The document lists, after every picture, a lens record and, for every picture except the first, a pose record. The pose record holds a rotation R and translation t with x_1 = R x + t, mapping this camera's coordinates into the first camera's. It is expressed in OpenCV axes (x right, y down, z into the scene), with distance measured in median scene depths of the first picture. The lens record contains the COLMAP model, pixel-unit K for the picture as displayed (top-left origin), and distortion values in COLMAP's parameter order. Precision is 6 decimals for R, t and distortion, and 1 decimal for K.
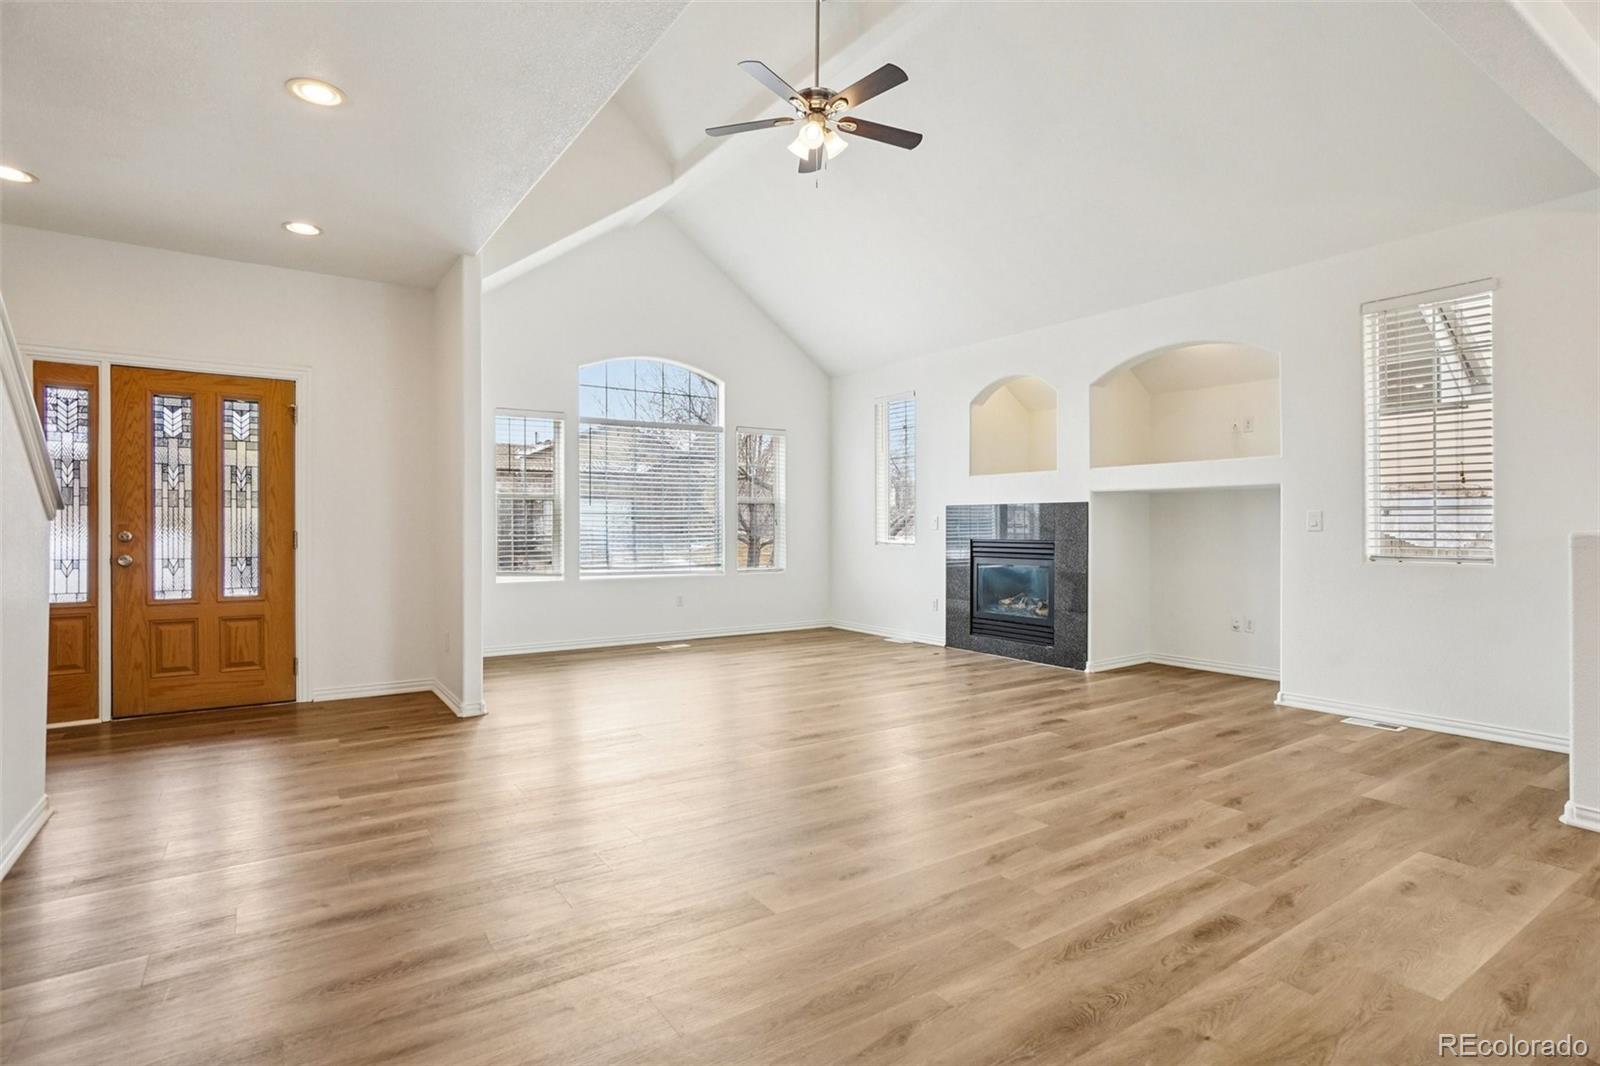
lens RADIAL K [[799.5, 0, 794.1], [0, 799.5, 522.2], [0, 0, 1]] dist [-0.057473, 0.023799]
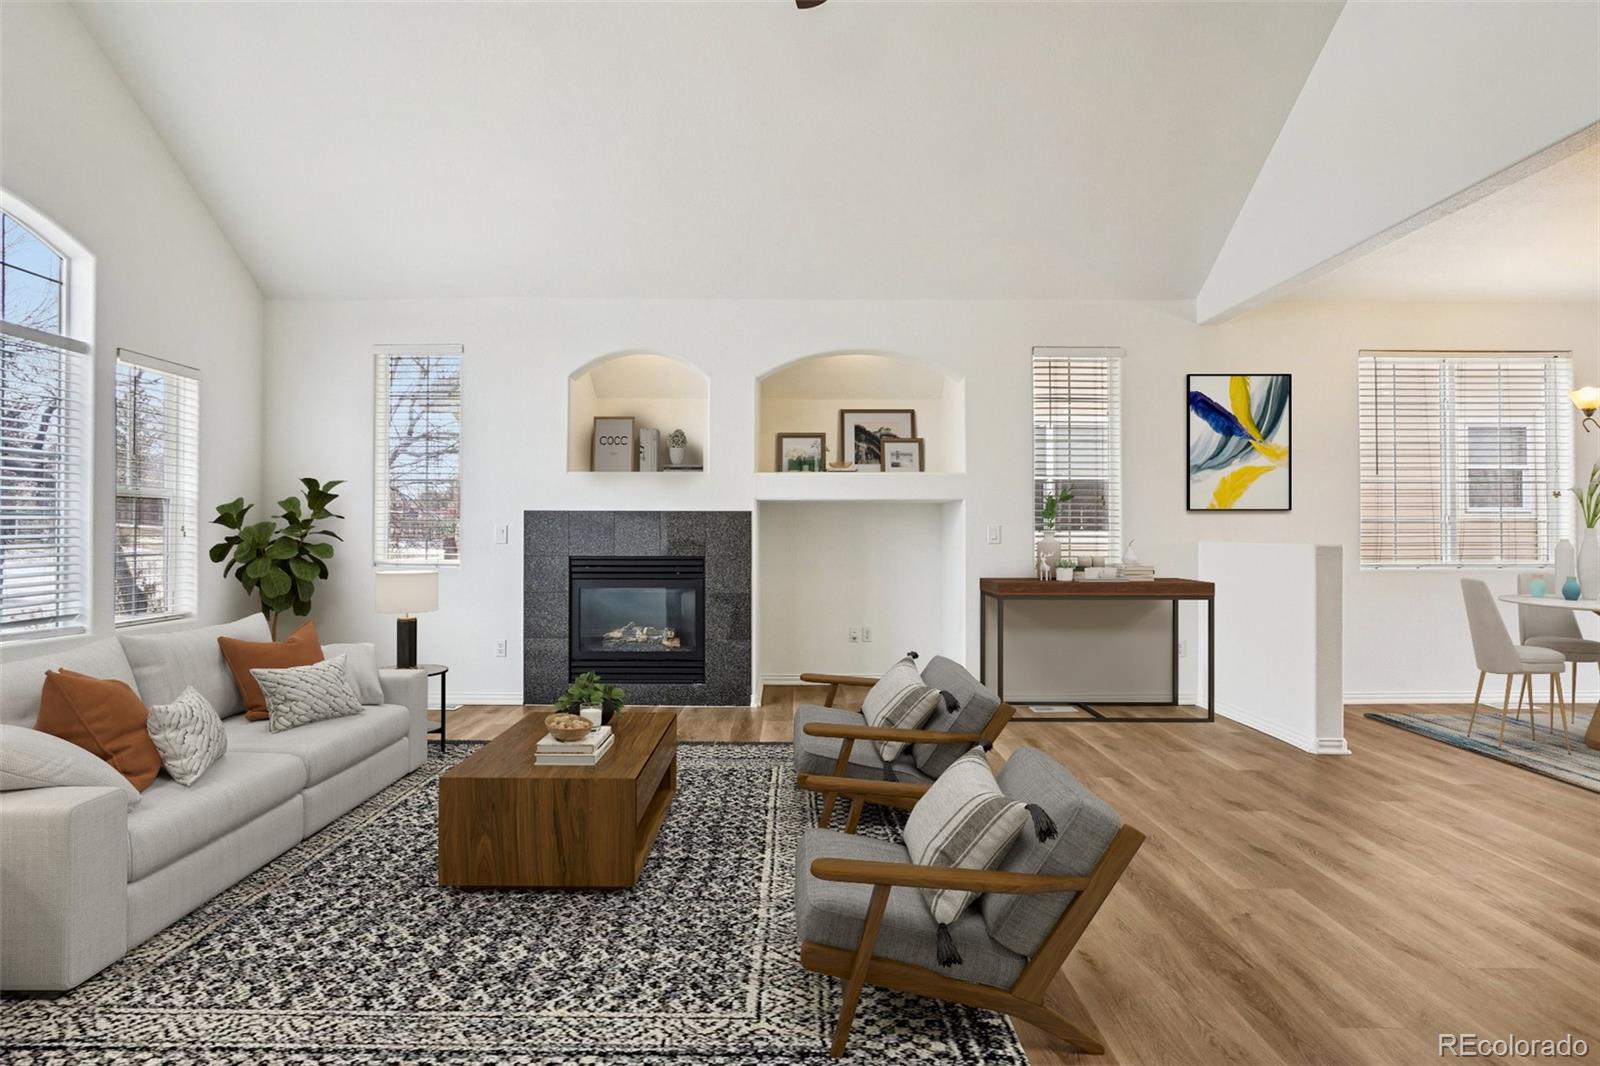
lens RADIAL K [[799.5, 0, 794.1], [0, 799.5, 522.2], [0, 0, 1]] dist [-0.057473, 0.023799]
pose [[0.561123, 0.018131, 0.827534, -0.327304], [-0.005370, 0.999819, -0.018264, 0.002276], [-0.827715, 0.005805, 0.561119, 0.464356]]
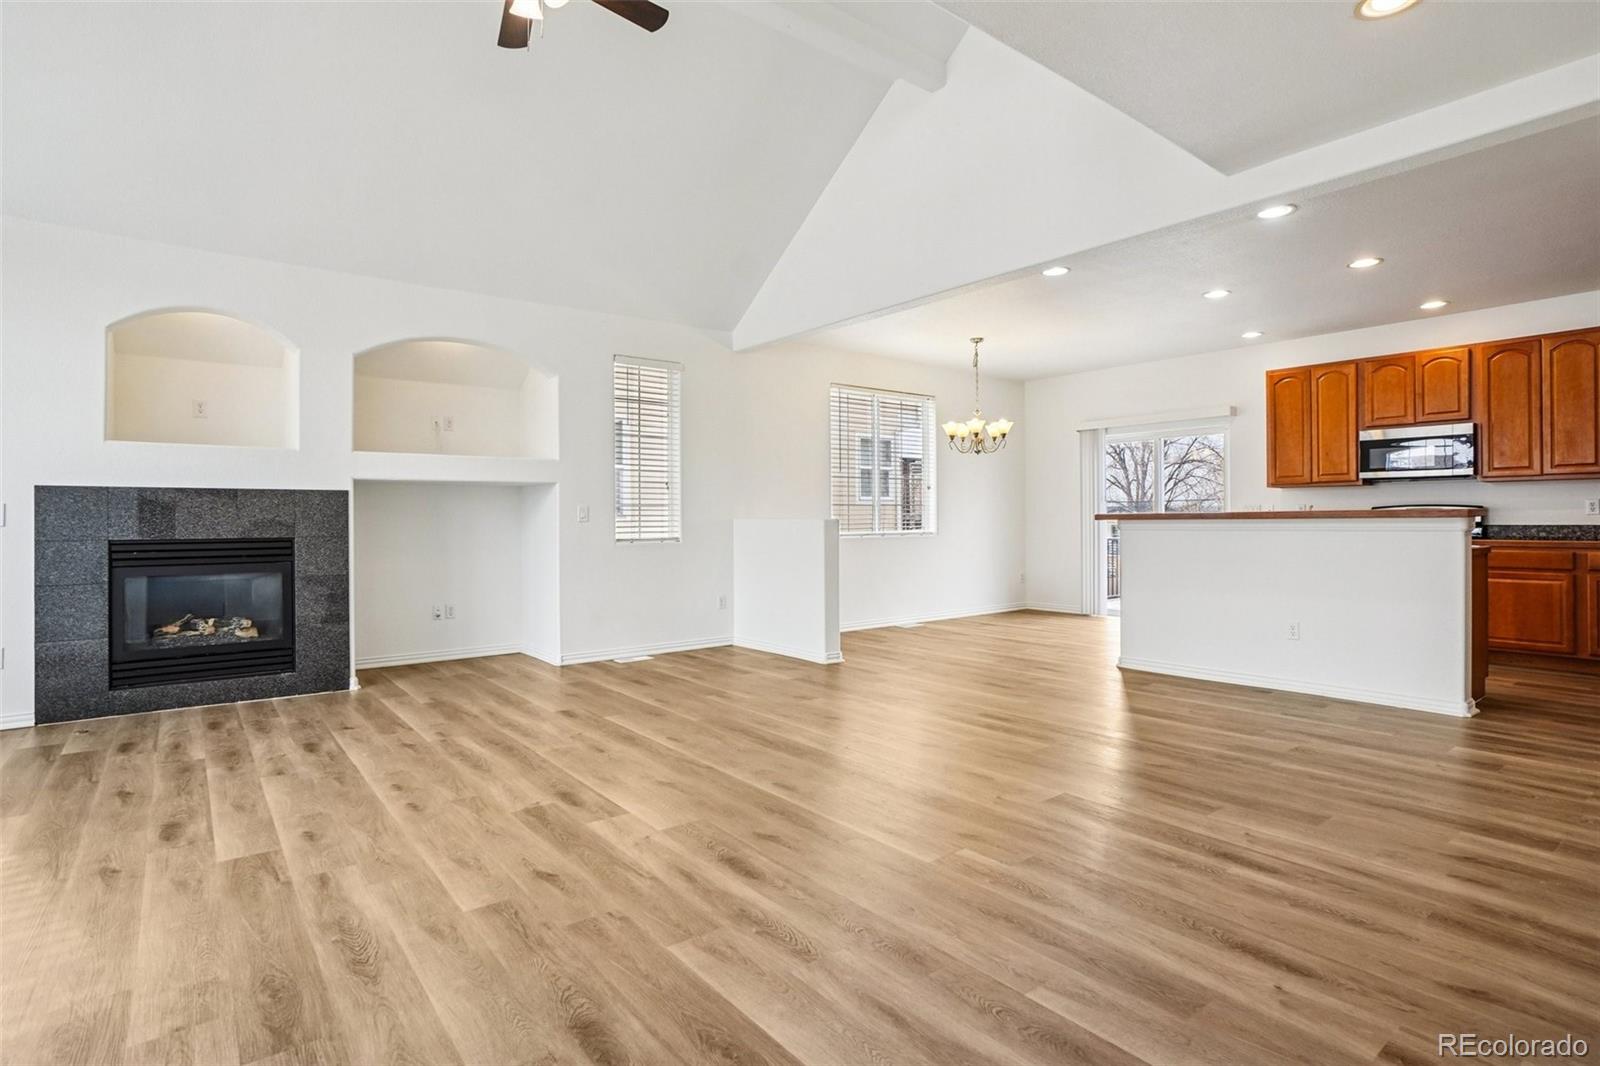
lens RADIAL K [[799.5, 0, 794.1], [0, 799.5, 522.2], [0, 0, 1]] dist [-0.057473, 0.023799]
pose [[-0.068862, 0.003079, 0.997621, -0.500750], [0.004106, 0.999988, -0.002803, 0.012715], [-0.997618, 0.003903, -0.068874, 0.575435]]
